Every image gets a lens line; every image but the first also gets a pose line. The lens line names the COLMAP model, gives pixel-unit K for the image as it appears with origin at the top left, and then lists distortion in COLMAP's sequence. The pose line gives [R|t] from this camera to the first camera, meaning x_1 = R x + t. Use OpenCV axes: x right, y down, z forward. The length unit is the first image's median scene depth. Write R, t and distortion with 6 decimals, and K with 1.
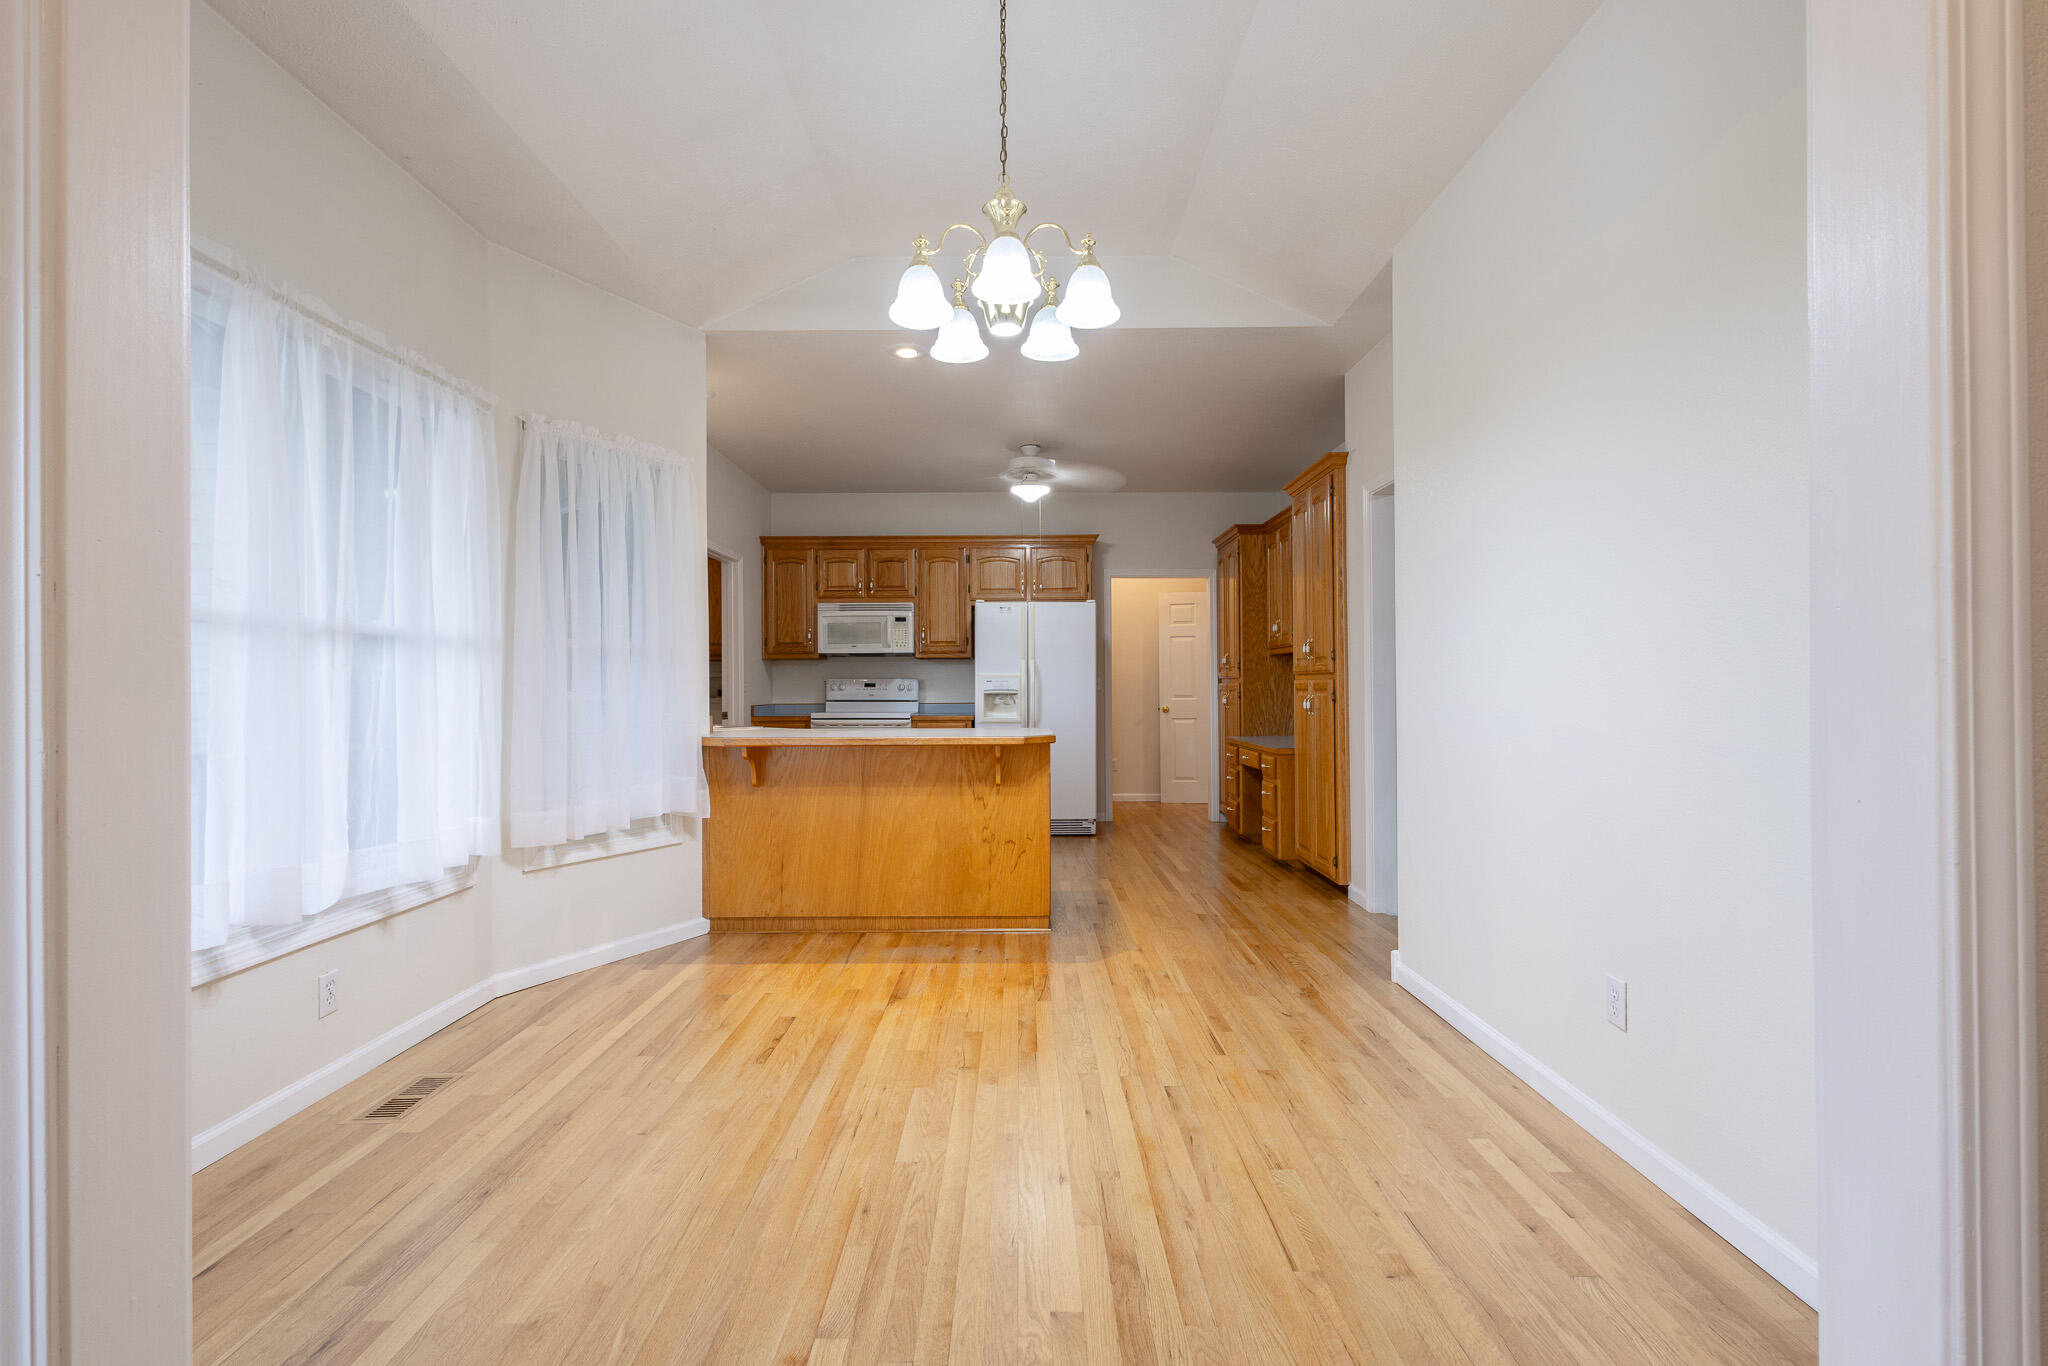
lens RADIAL K [[930.4, 0, 1024.0], [0, 930.4, 683.0], [0, 0, 1]] dist [0.007707, -0.000467]
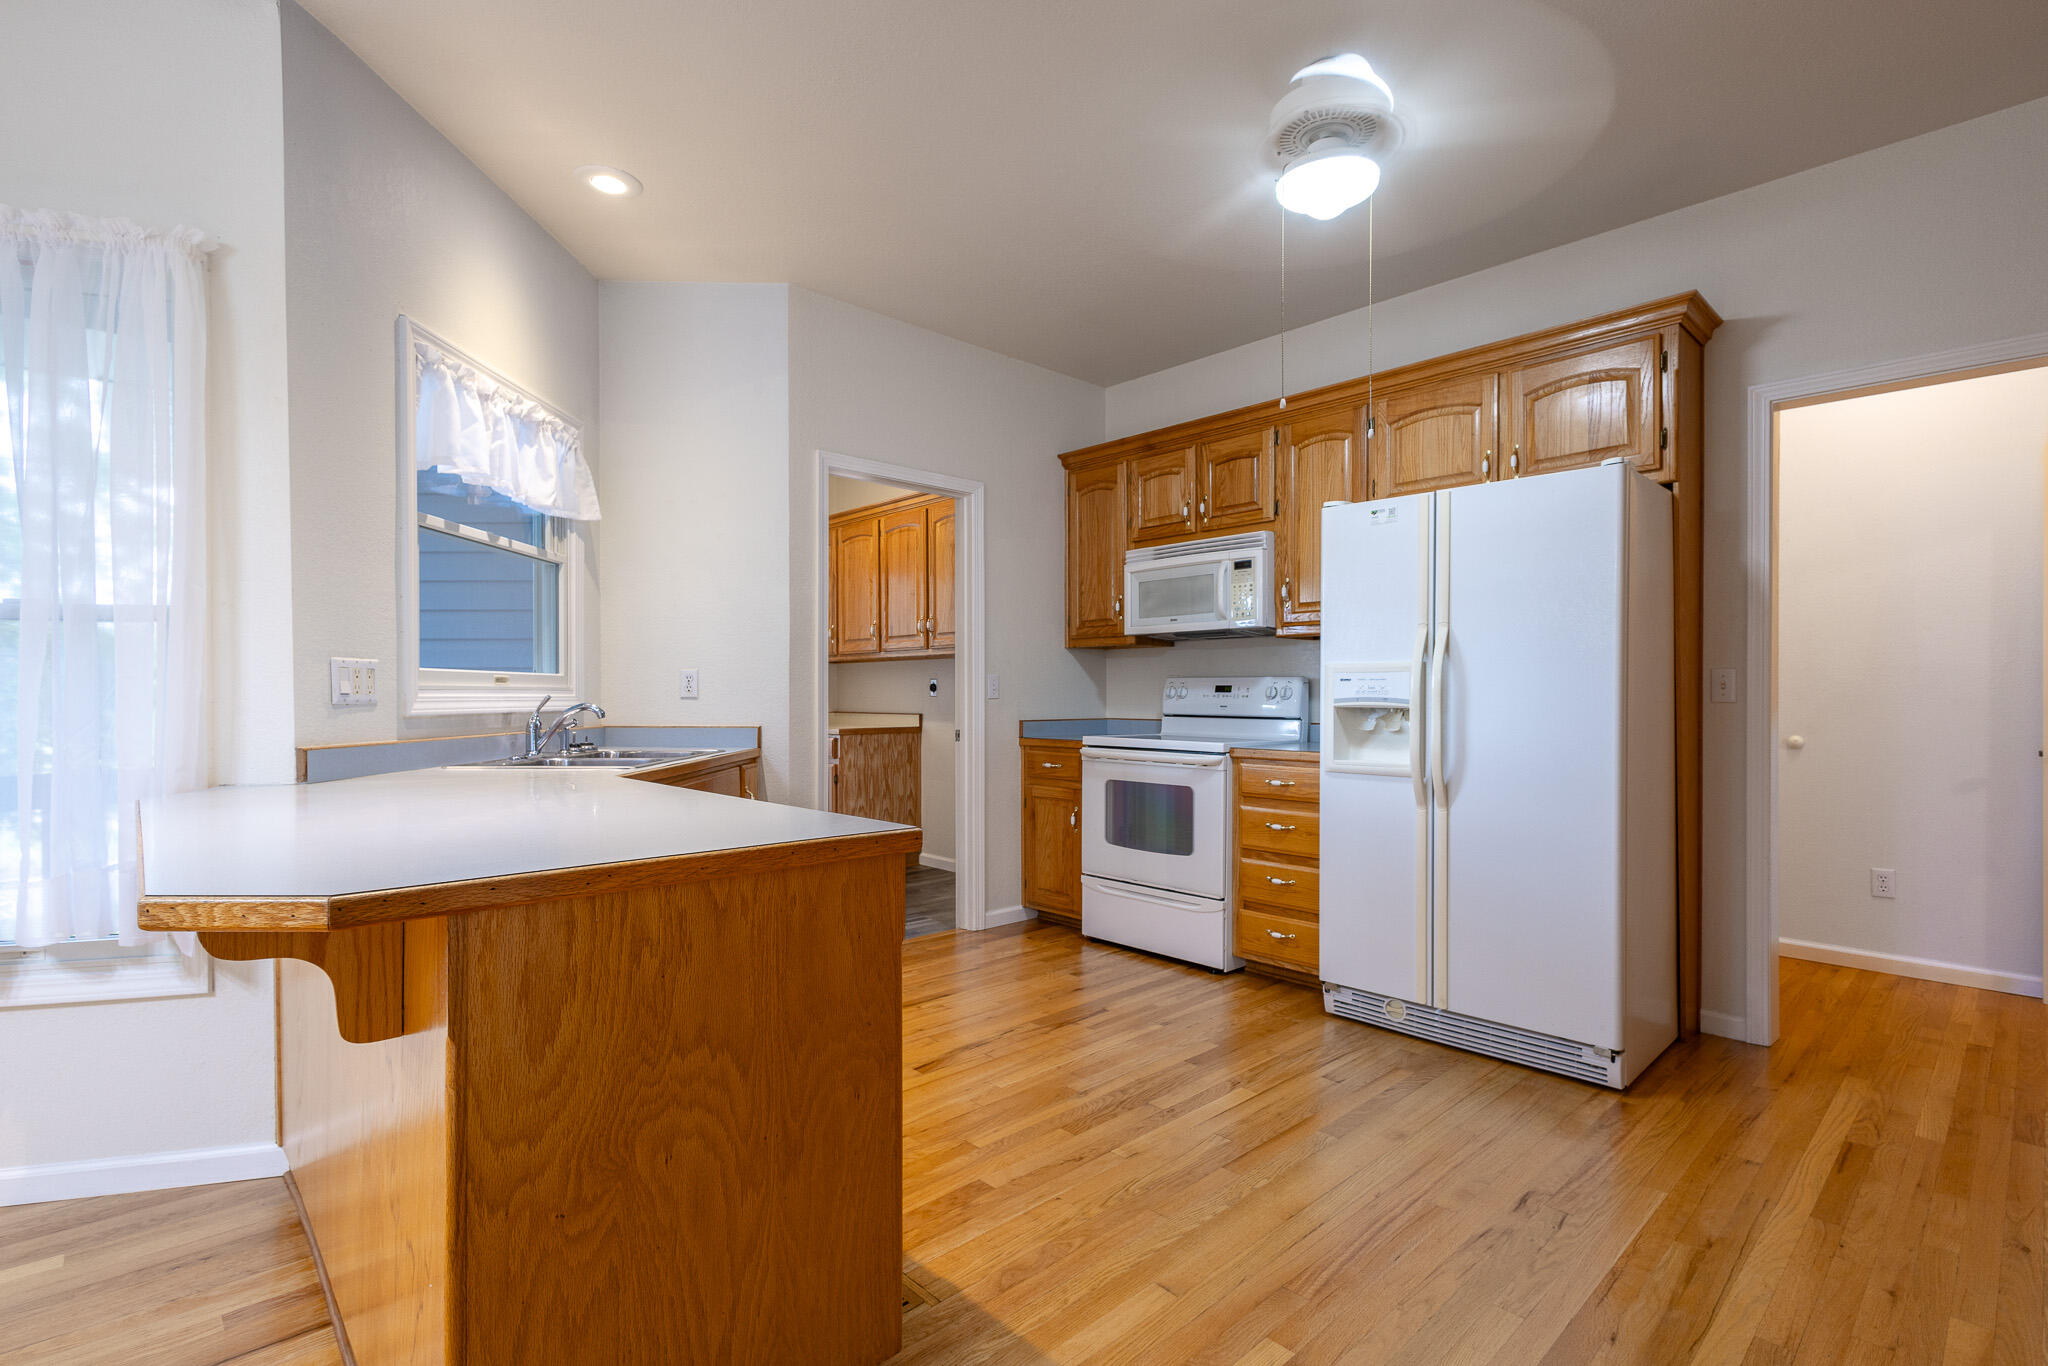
lens RADIAL K [[948.1, 0, 1020.4], [0, 948.1, 711.9], [0, 0, 1]] dist [0.004225, -0.000012]
pose [[0.684143, 0.018680, -0.729108, 0.175042], [-0.000216, 0.999677, 0.025409, 0.001670], [0.729348, -0.017226, 0.683926, 0.531909]]
